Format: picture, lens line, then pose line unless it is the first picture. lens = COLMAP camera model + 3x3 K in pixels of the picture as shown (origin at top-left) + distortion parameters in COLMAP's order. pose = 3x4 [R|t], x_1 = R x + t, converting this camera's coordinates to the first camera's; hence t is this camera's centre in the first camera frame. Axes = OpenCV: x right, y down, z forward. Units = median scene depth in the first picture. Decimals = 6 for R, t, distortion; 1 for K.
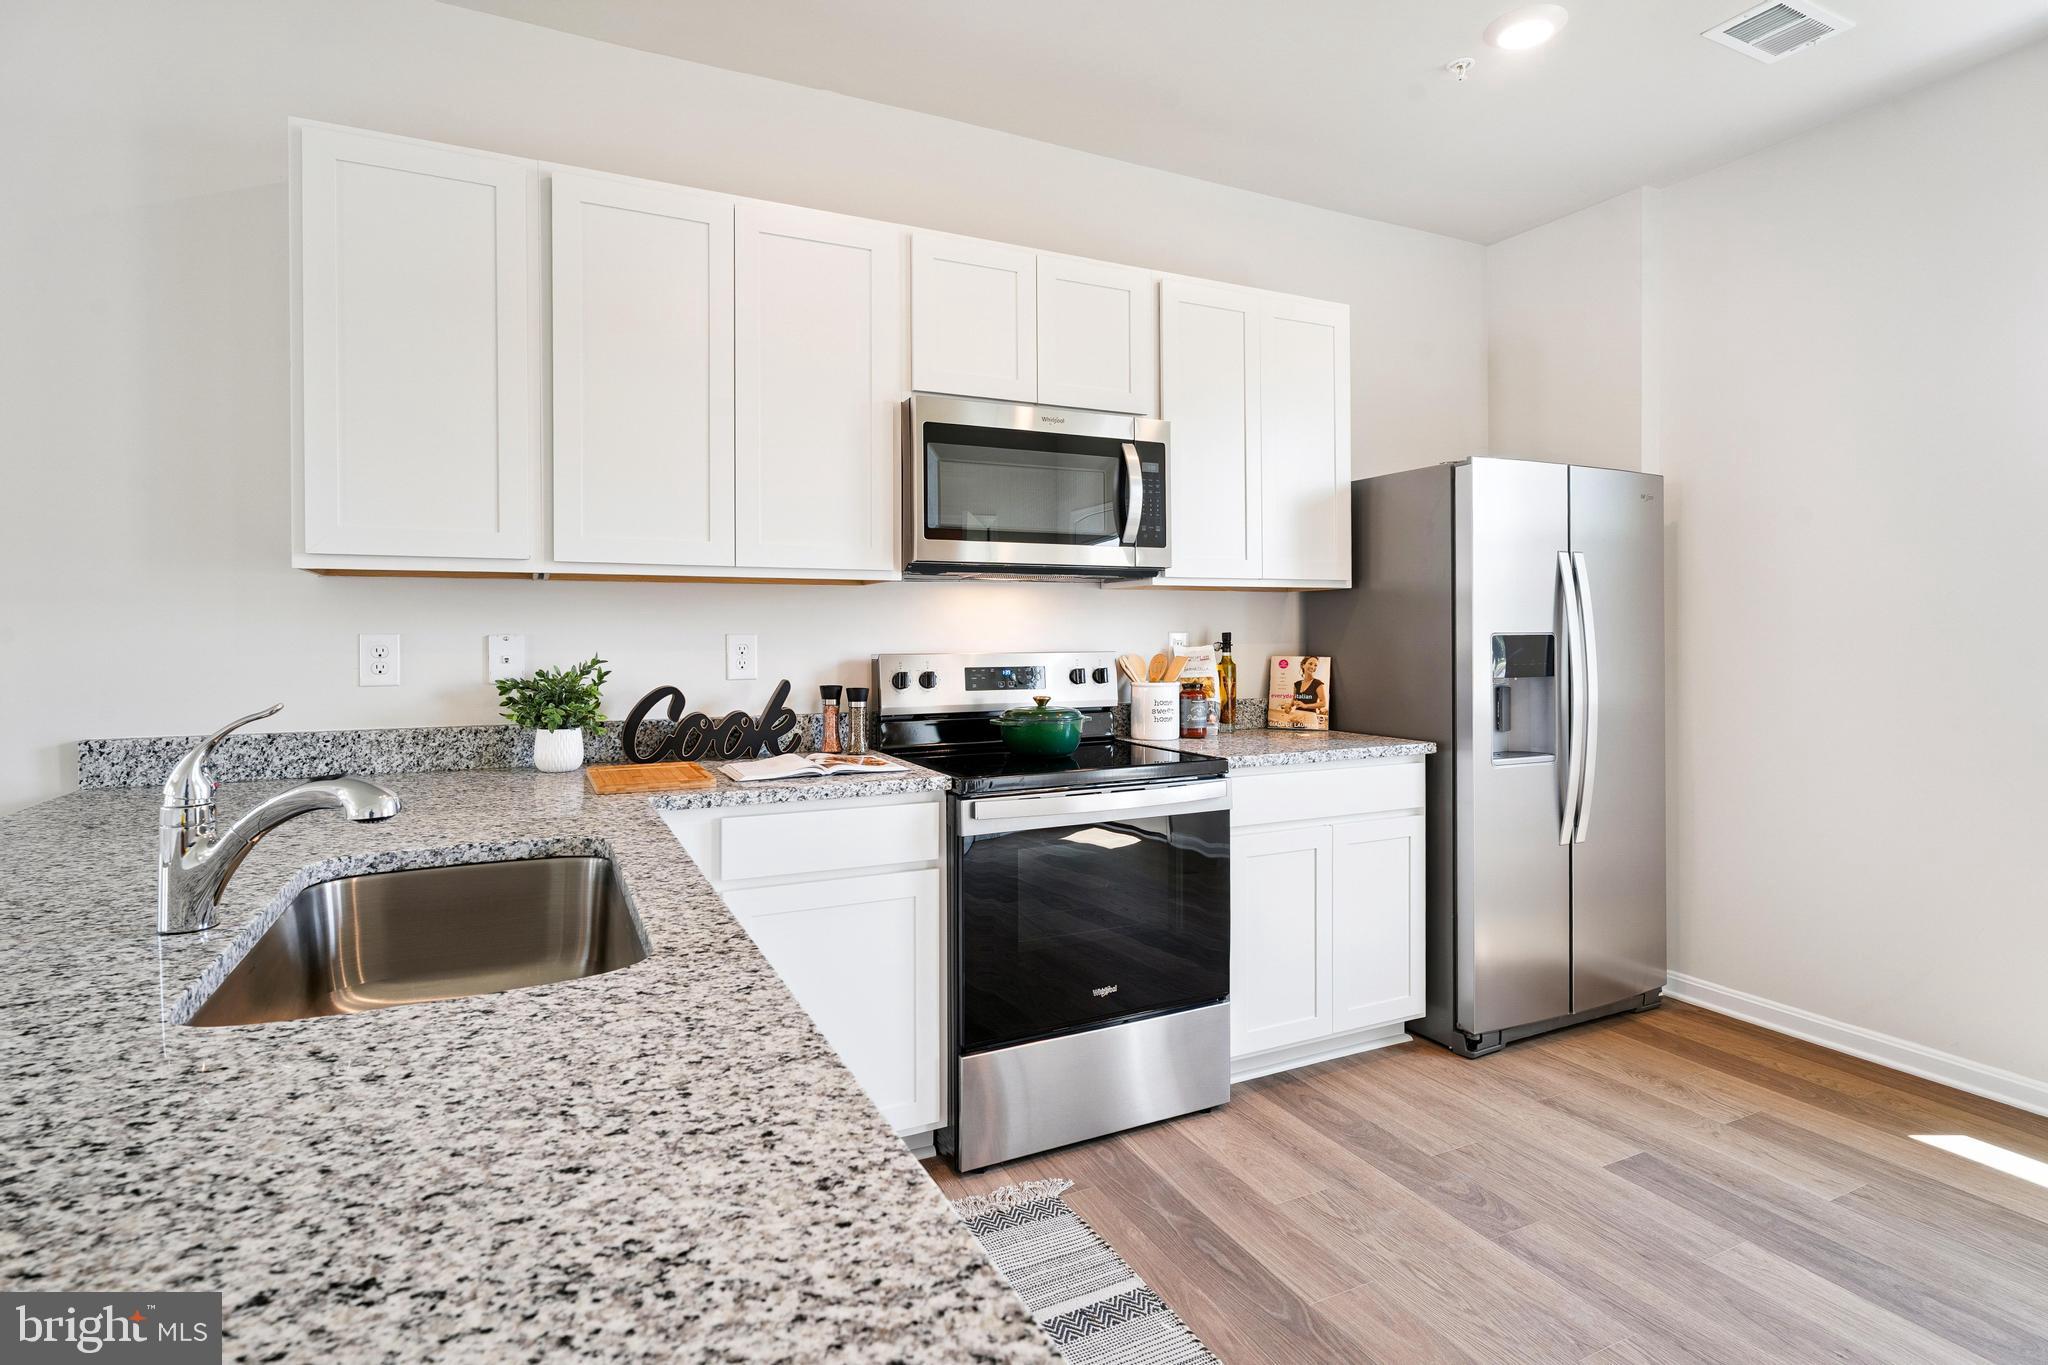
lens RADIAL K [[1006.1, 0, 1028.7], [0, 1006.1, 644.7], [0, 0, 1]] dist [-0.002243, -0.002029]
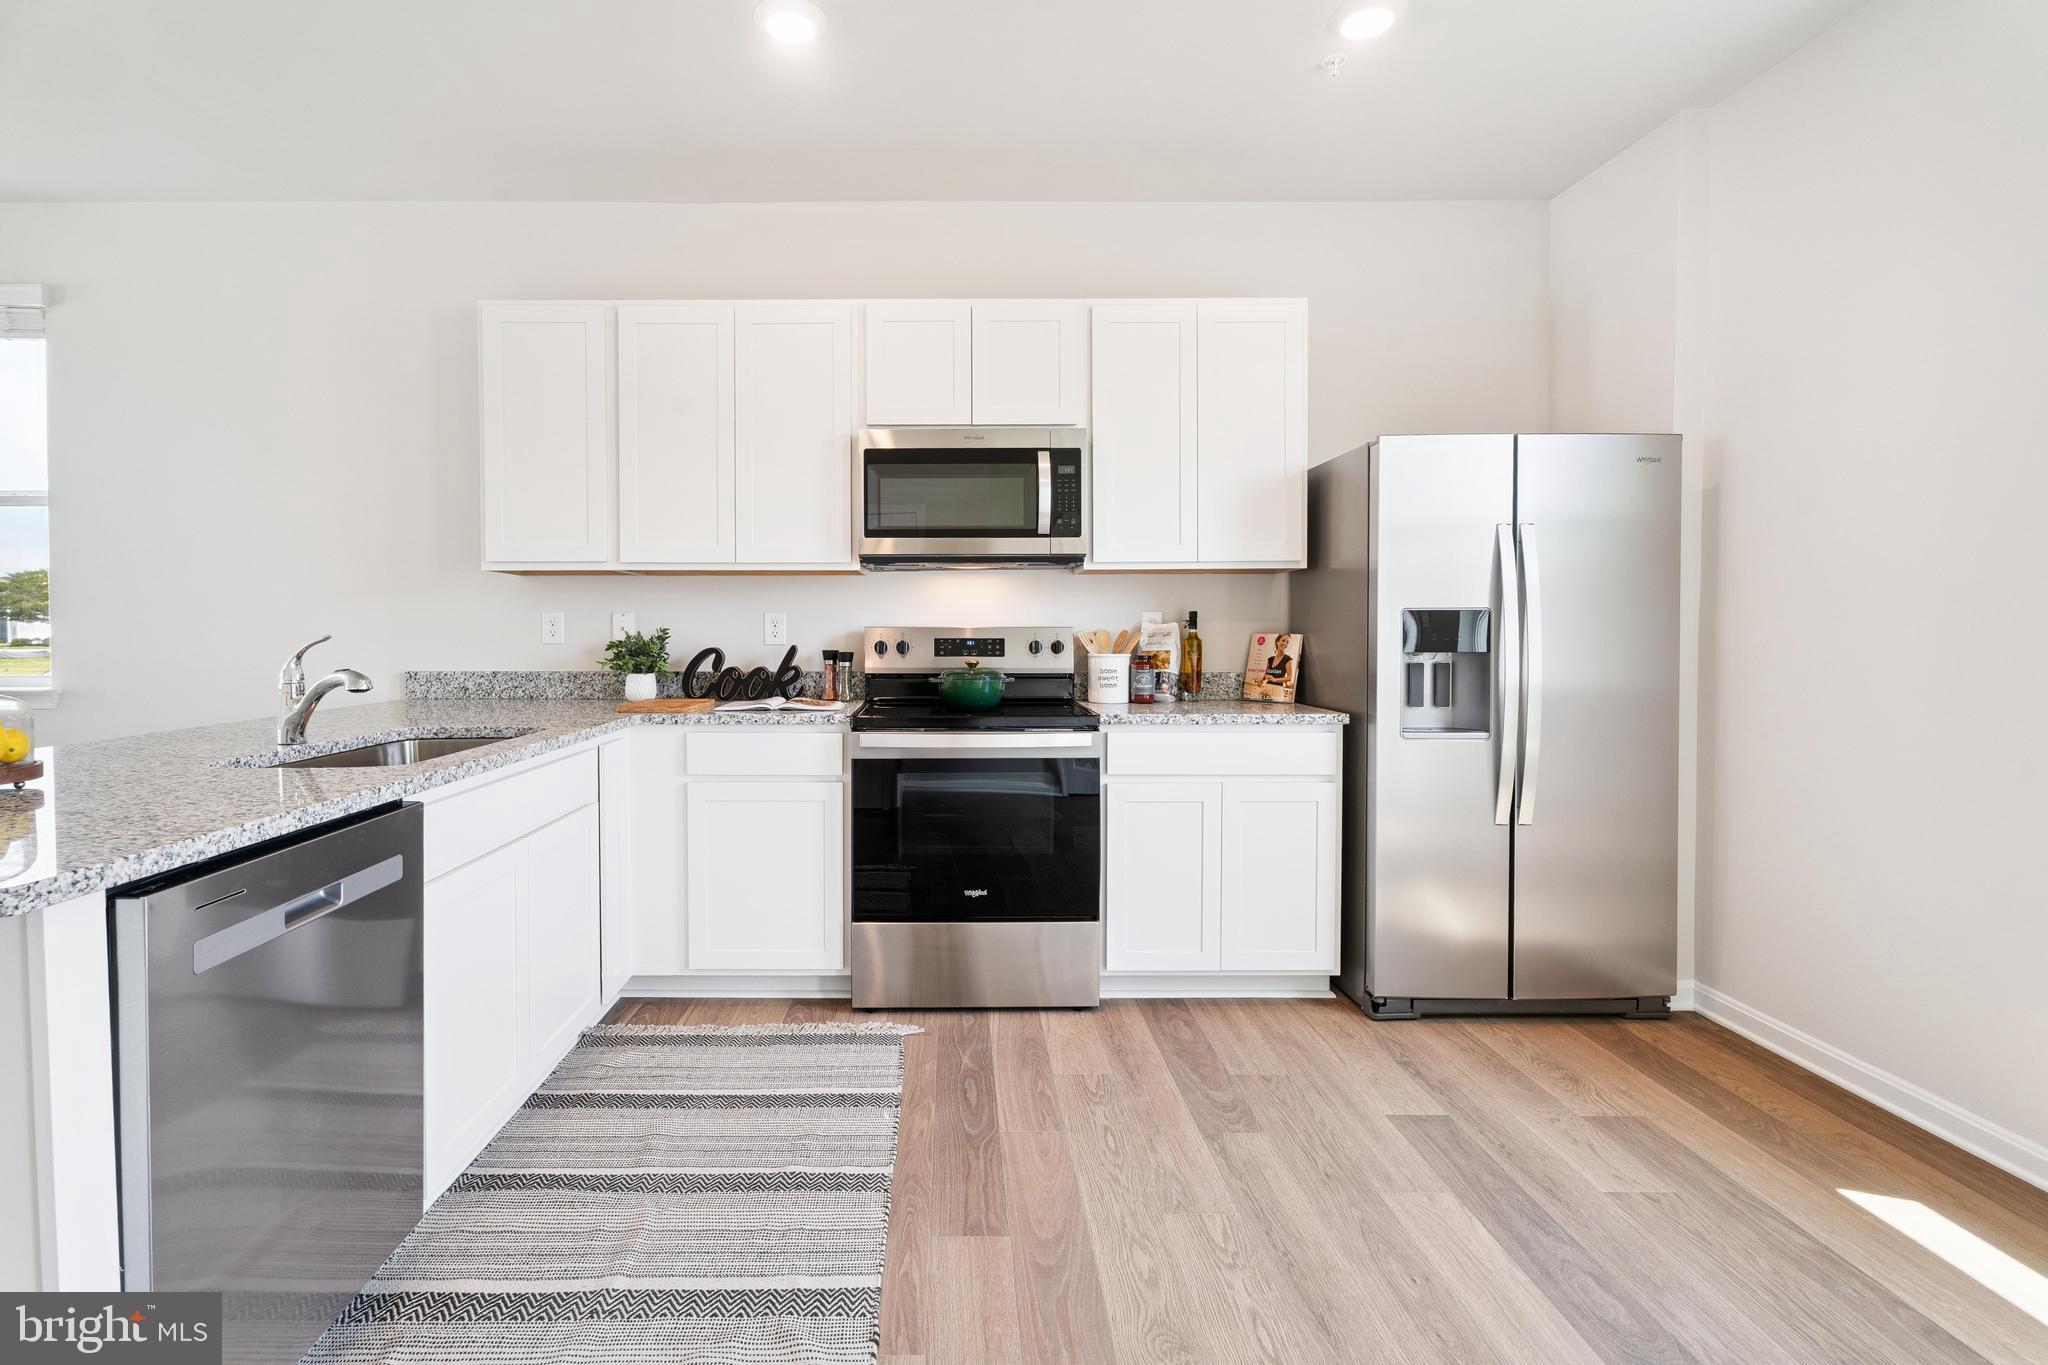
lens RADIAL K [[941.8, 0, 953.0], [0, 941.8, 656.3], [0, 0, 1]] dist [0.001679, -0.000079]
pose [[0.900295, 0.014779, -0.435030, 0.503099], [-0.006950, 0.999784, 0.019582, 0.023324], [0.435226, -0.014606, 0.900203, -0.061254]]
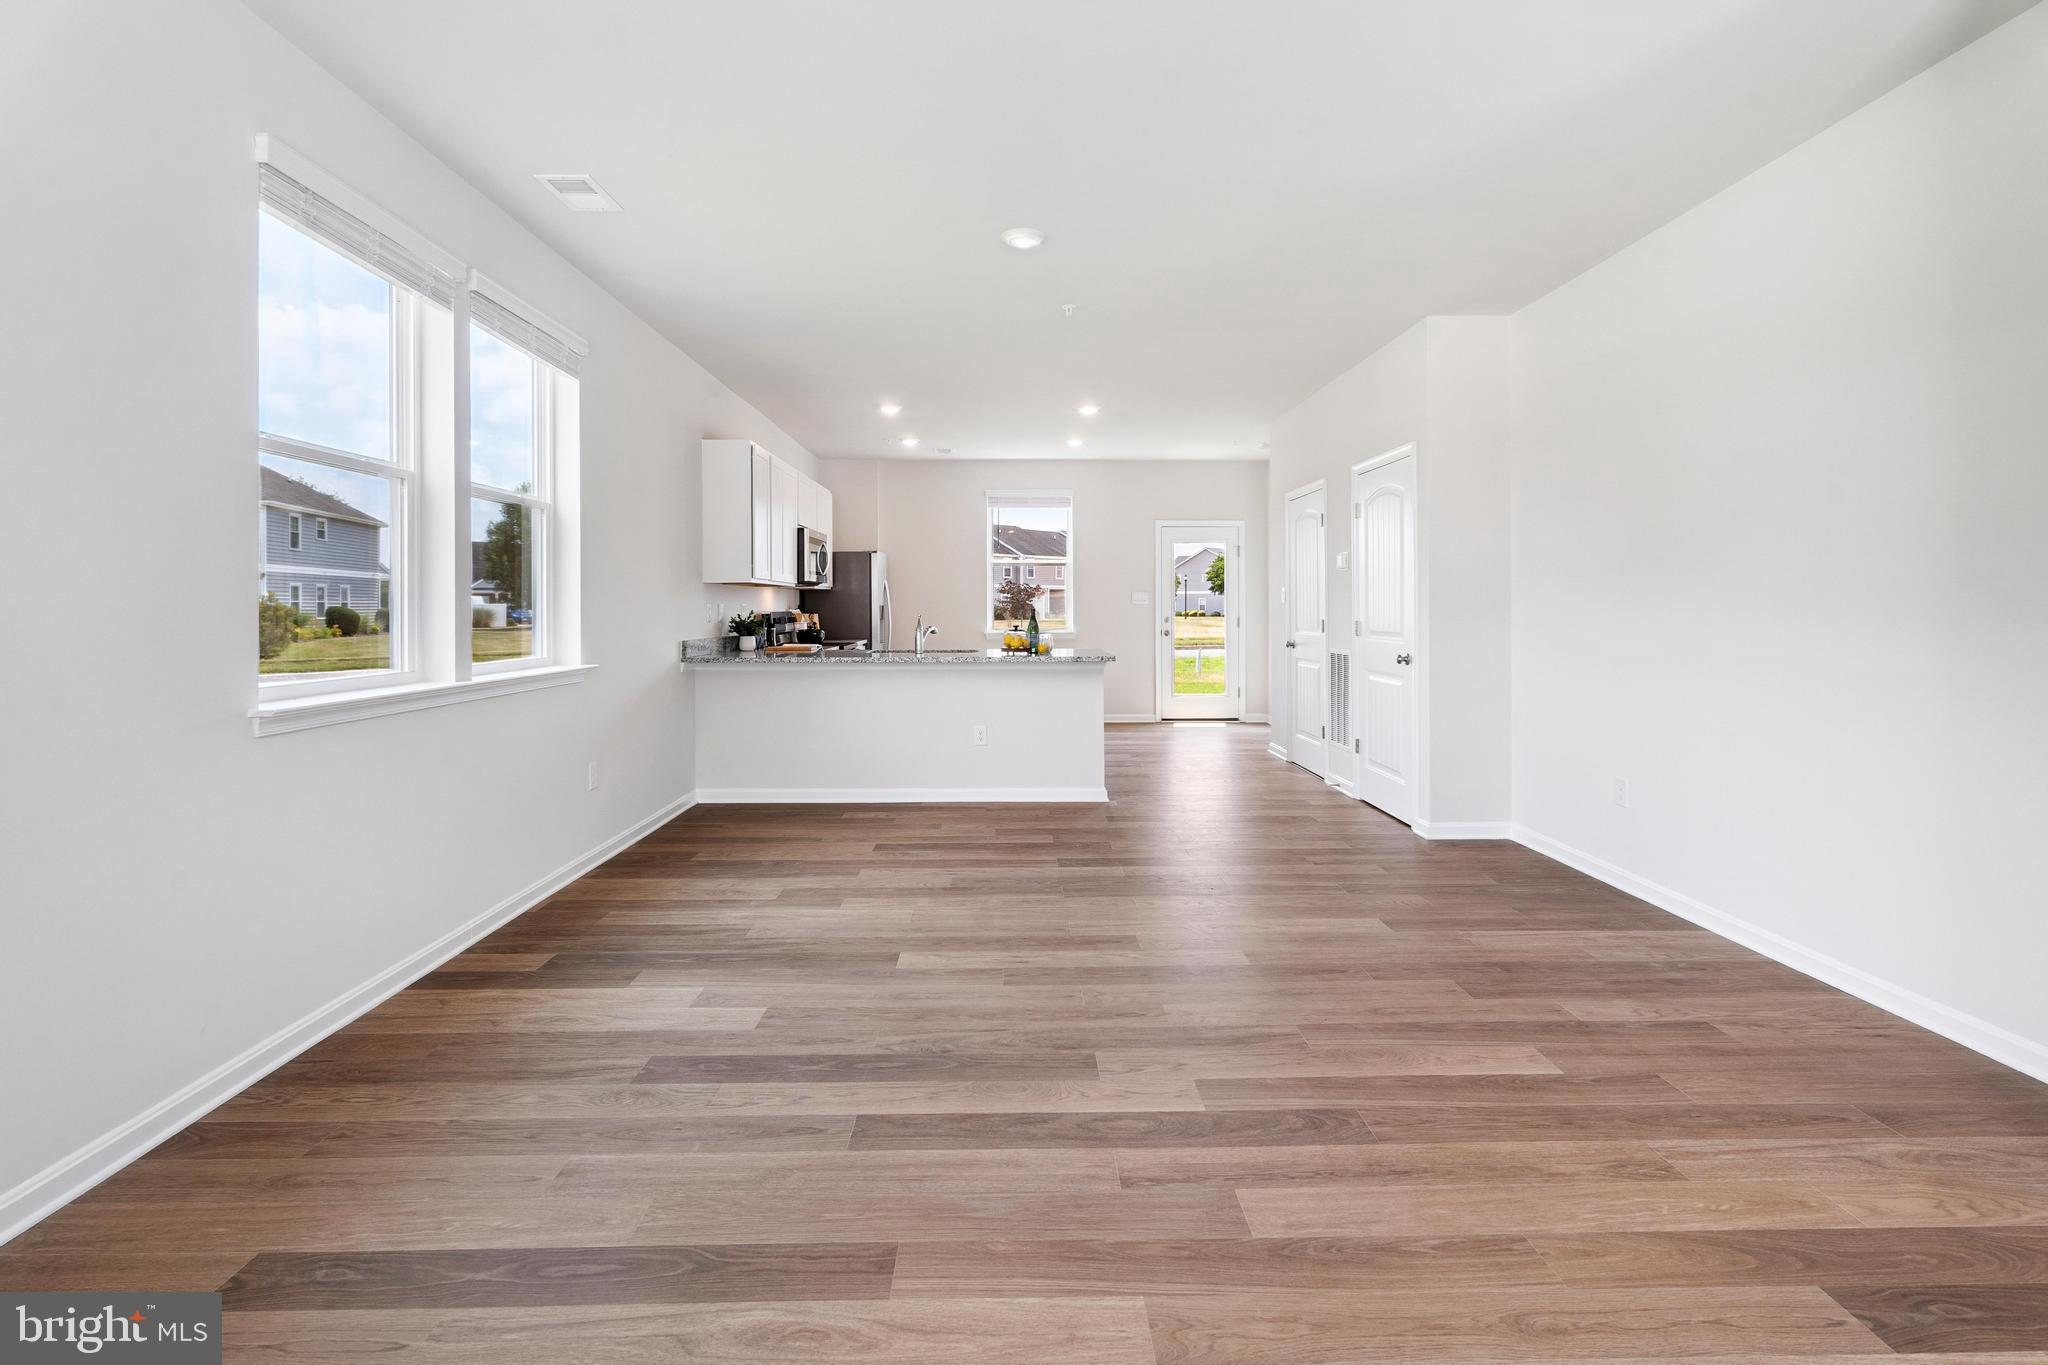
lens RADIAL K [[962.7, 0, 1028.7], [0, 962.7, 607.9], [0, 0, 1]] dist [0.002195, 0.000890]
pose [[0.413201, 0.000240, 0.910640, -2.357618], [0.012987, 0.999897, -0.006156, 0.025499], [-0.910547, 0.014370, 0.413156, -0.788616]]
